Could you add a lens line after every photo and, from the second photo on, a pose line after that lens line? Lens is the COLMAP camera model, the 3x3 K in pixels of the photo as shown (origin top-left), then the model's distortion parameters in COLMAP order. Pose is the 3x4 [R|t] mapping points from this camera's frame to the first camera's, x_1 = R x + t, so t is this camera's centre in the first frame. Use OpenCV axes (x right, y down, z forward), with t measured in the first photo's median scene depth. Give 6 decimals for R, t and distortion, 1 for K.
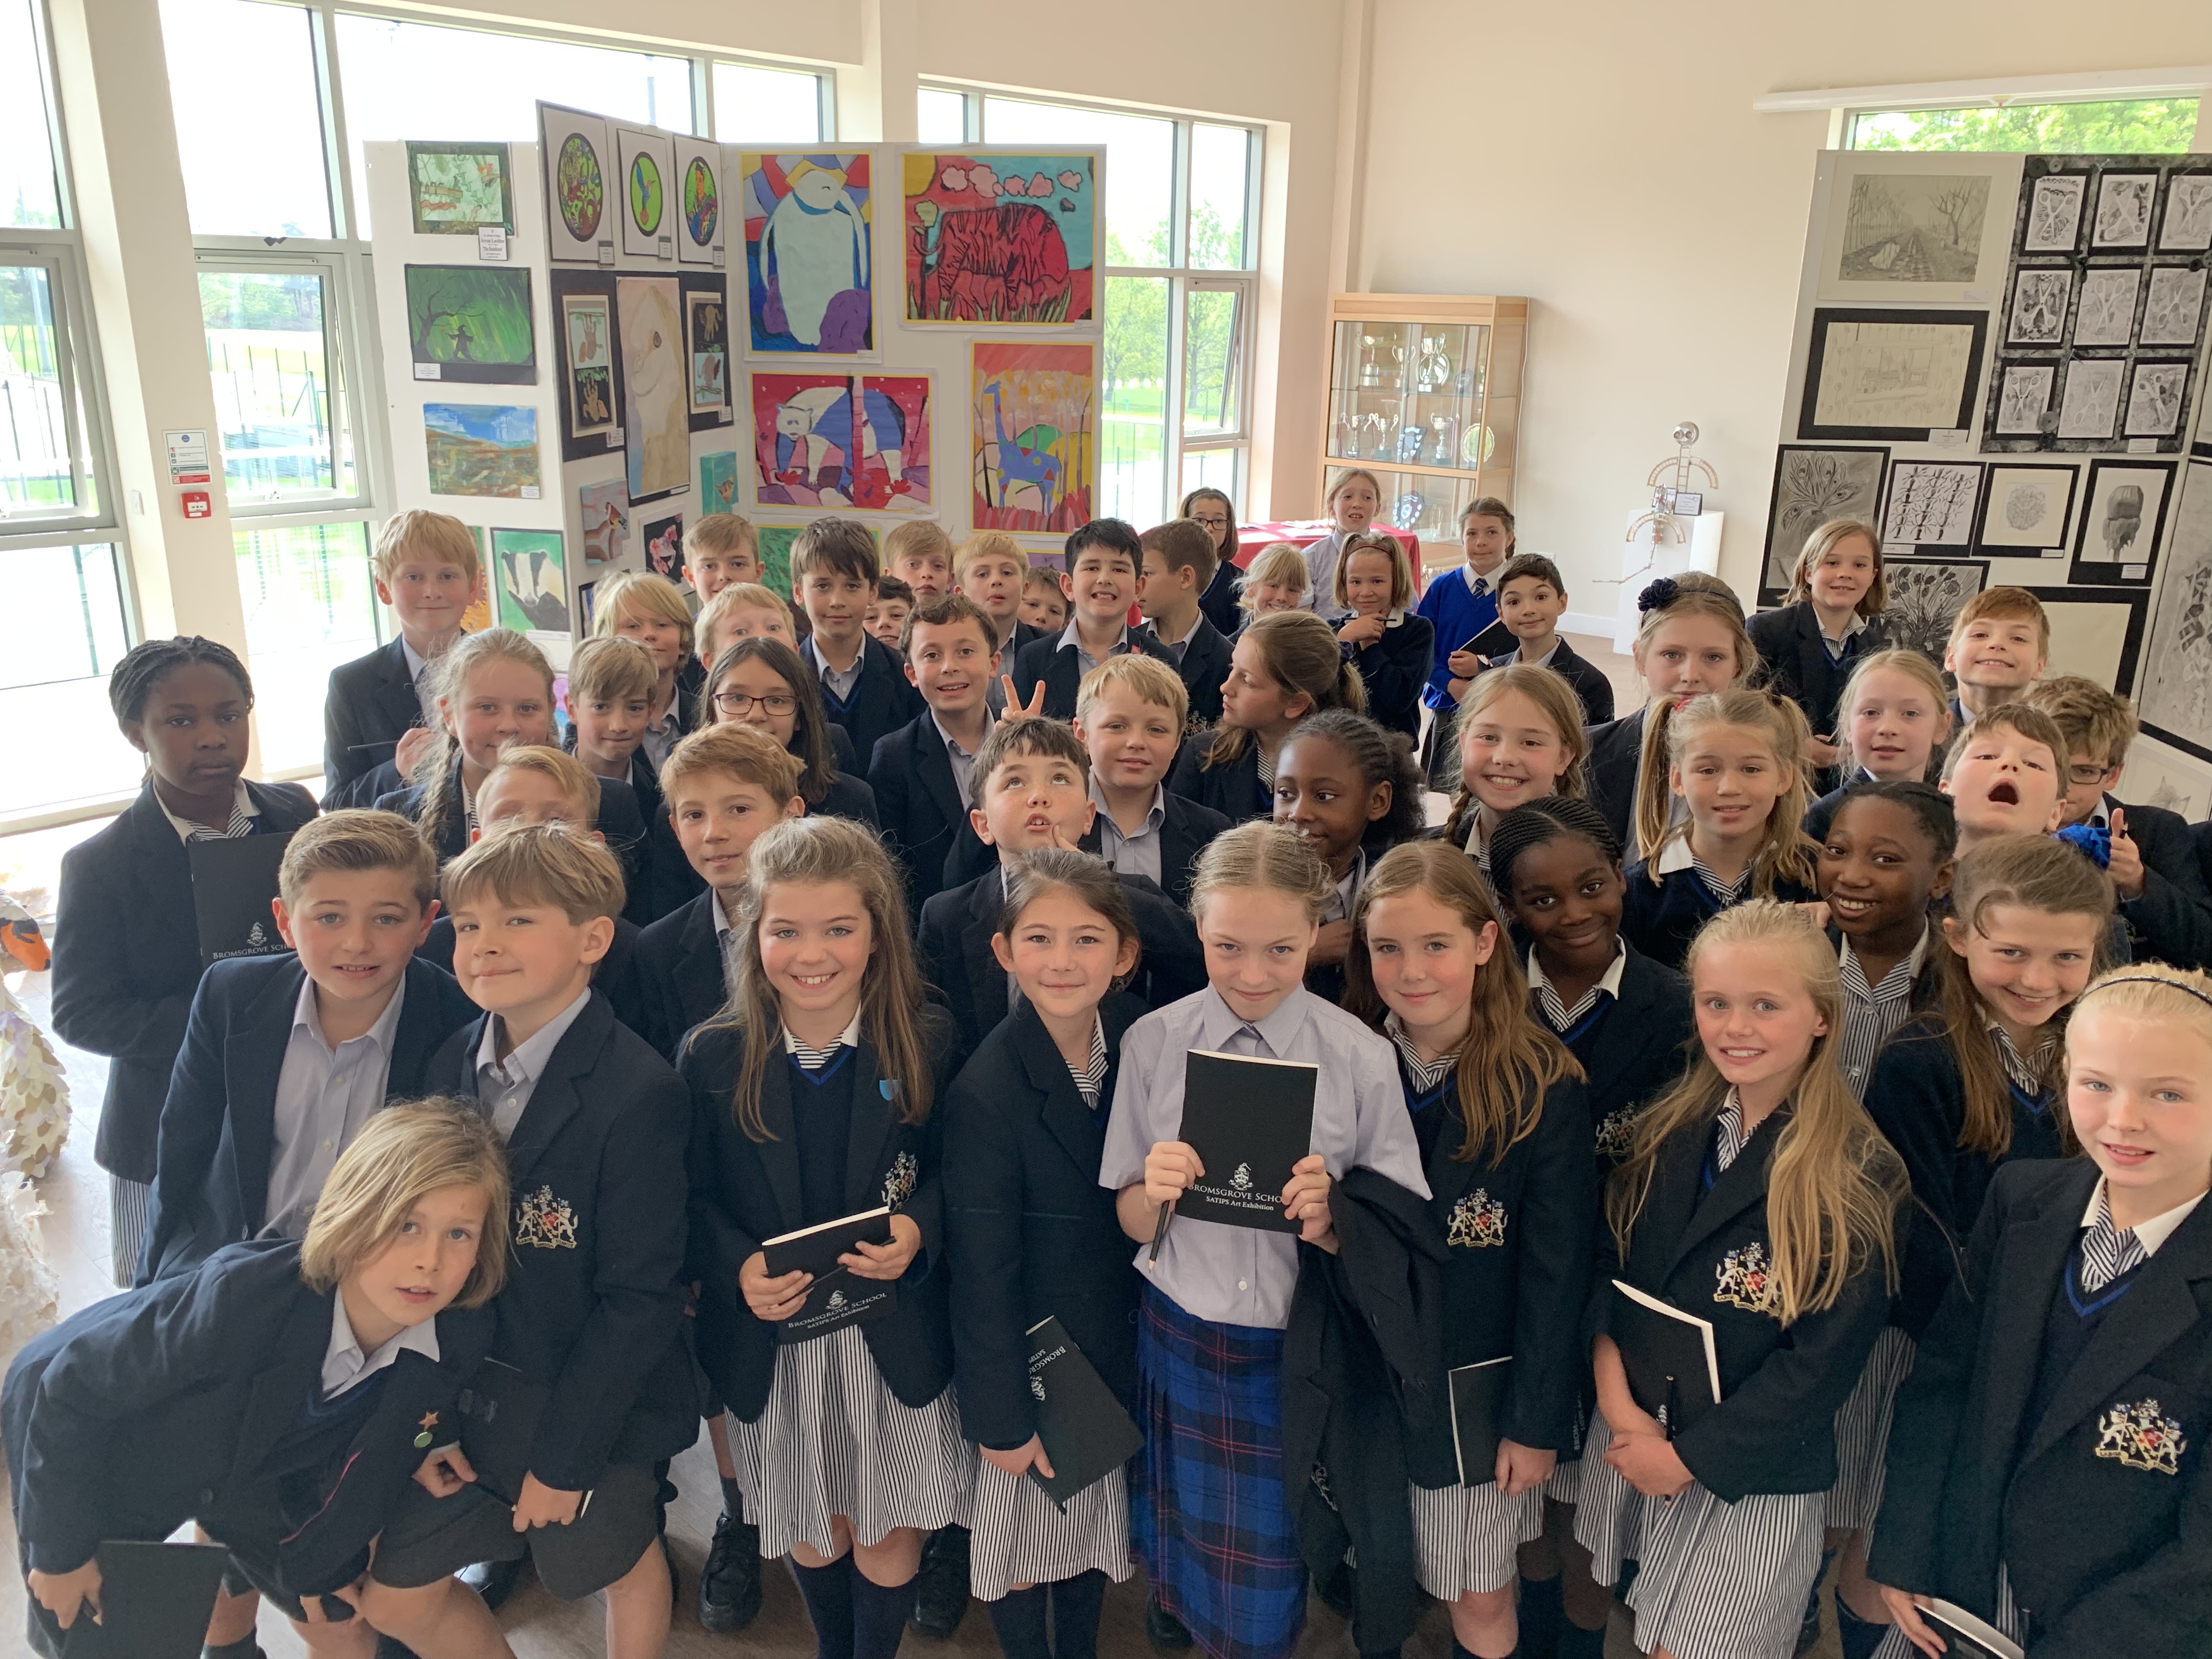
lens RADIAL K [[1724.1, 0, 1106.0], [0, 1724.1, 829.5], [0, 0, 1]] dist [0.029115, -0.043881]
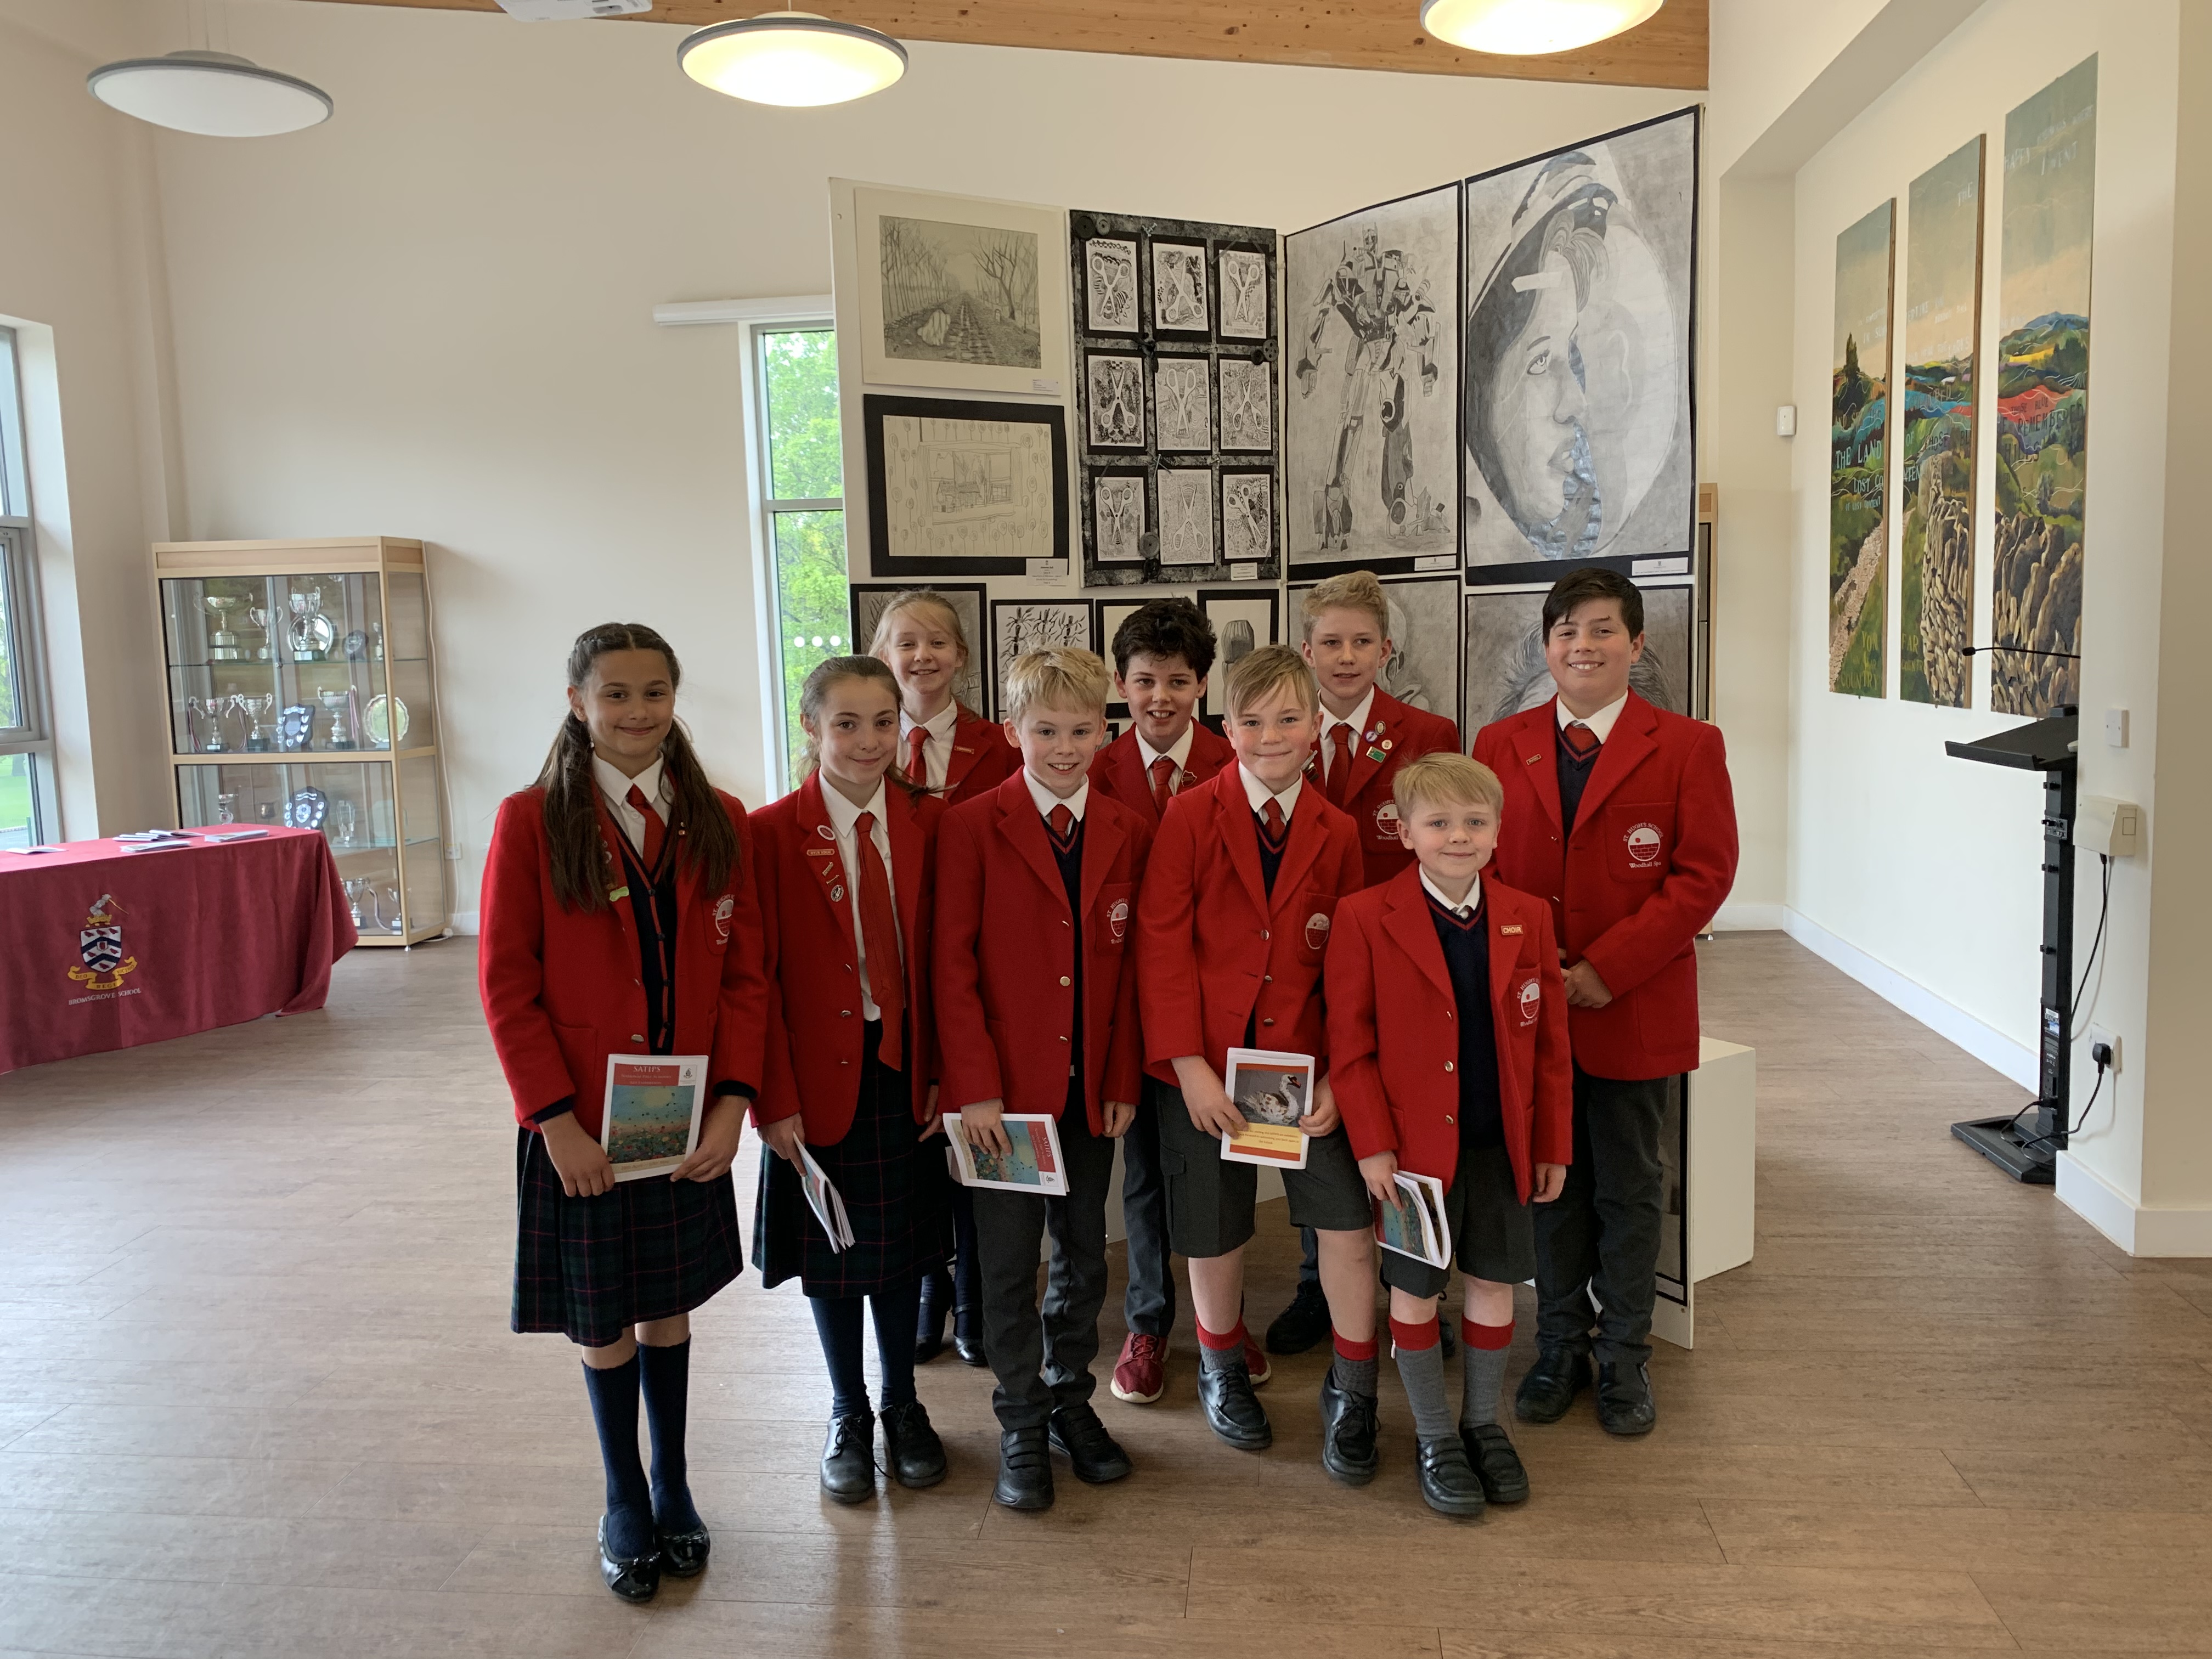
lens RADIAL K [[1724.1, 0, 1106.0], [0, 1724.1, 829.5], [0, 0, 1]] dist [0.029115, -0.043881]
pose [[0.817609, -0.119750, 0.563183, 0.067684], [0.219634, 0.969038, -0.112810, -0.024566], [-0.532237, 0.215929, 0.818596, 0.397675]]
